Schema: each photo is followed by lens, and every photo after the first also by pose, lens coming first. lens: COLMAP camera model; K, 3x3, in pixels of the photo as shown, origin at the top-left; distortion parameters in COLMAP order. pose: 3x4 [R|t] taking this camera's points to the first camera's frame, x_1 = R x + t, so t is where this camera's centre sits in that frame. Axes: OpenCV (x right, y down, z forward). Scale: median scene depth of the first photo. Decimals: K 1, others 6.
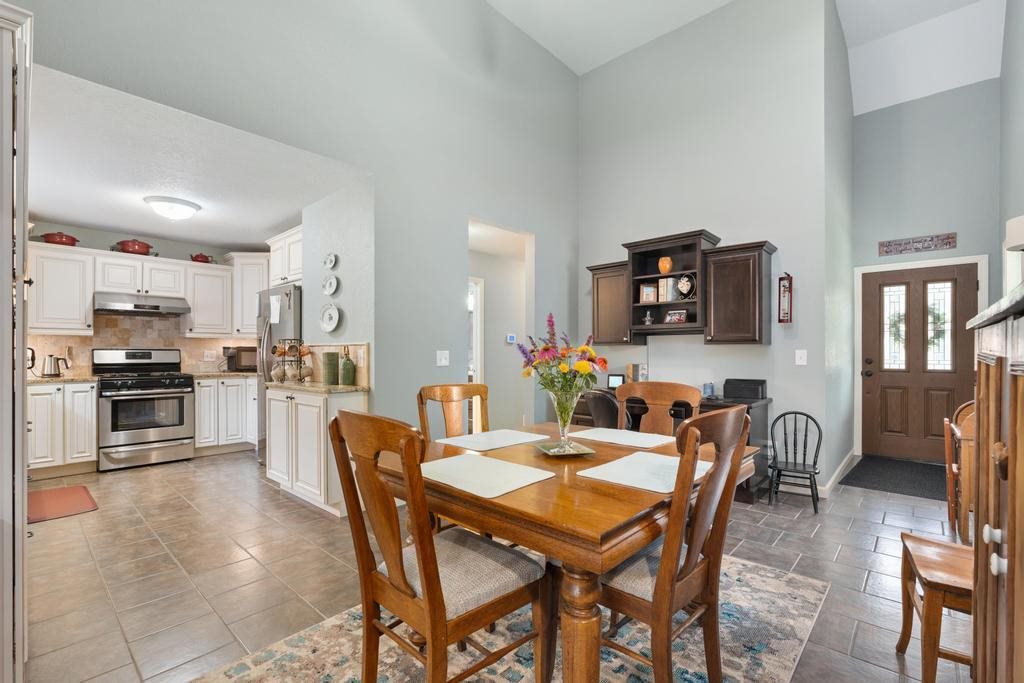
lens RADIAL K [[456.2, 0, 512.3], [0, 456.2, 349.1], [0, 0, 1]] dist [-0.000564, 0.000180]
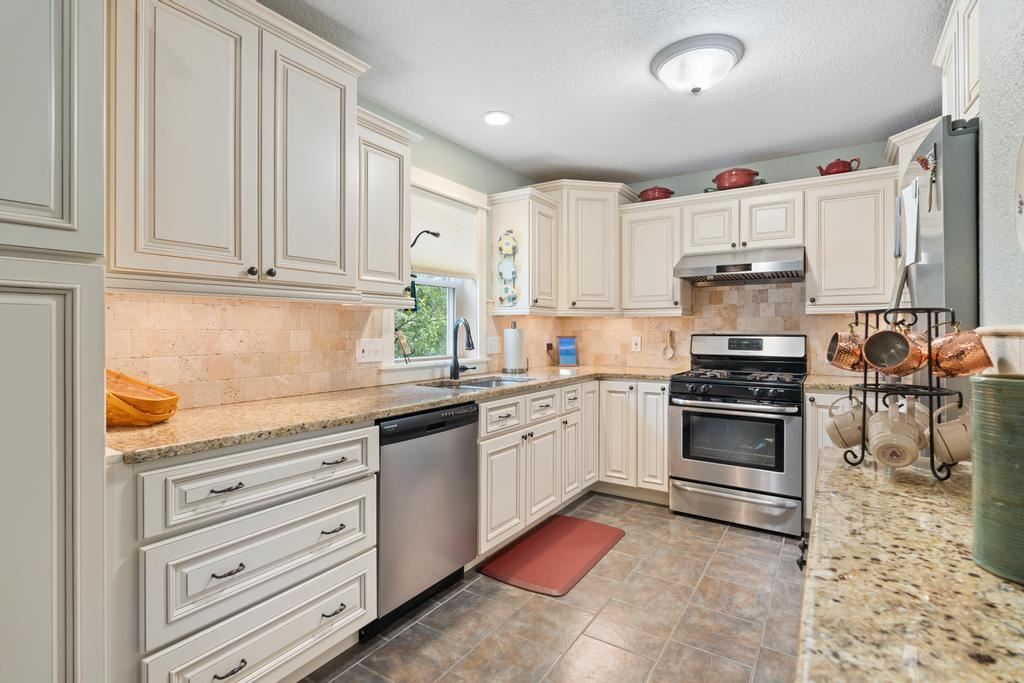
lens RADIAL K [[493.8, 0, 511.9], [0, 493.8, 333.8], [0, 0, 1]] dist [0.002328, -0.000123]
pose [[0.165762, 0.006185, -0.986146, -0.180893], [0.004638, 0.999964, 0.007051, -0.007701], [0.986155, -0.005742, 0.165727, 0.570660]]
